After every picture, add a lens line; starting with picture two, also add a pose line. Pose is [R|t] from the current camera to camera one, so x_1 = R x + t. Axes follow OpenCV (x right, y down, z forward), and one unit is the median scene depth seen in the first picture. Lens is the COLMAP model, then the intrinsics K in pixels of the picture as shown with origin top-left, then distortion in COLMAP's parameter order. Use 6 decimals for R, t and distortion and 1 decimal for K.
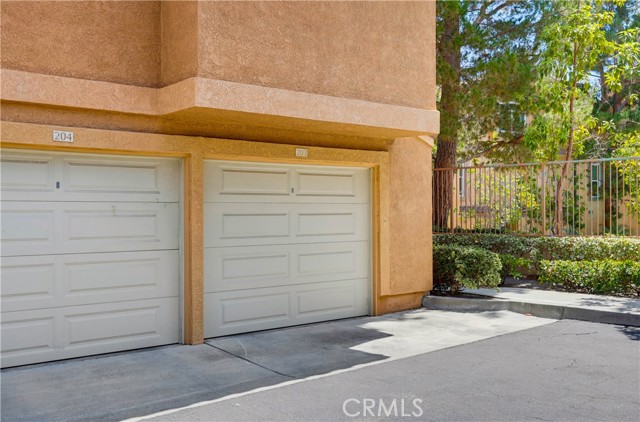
lens RADIAL K [[592.0, 0, 319.3], [0, 592.0, 213.7], [0, 0, 1]] dist [0.035366, 0.000000]
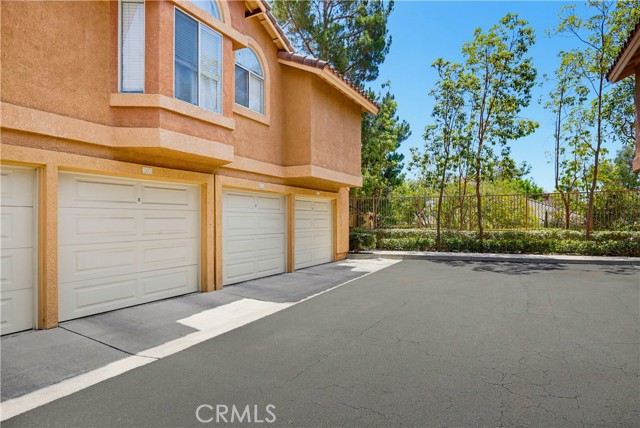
lens RADIAL K [[813.5, 0, 319.6], [0, 813.5, 212.5], [0, 0, 1]] dist [0.333160, 0.000000]
pose [[0.778233, 0.015936, 0.627773, -1.505169], [-0.011408, 0.999872, -0.011240, 0.008443], [-0.627872, 0.001585, 0.778315, -1.125590]]
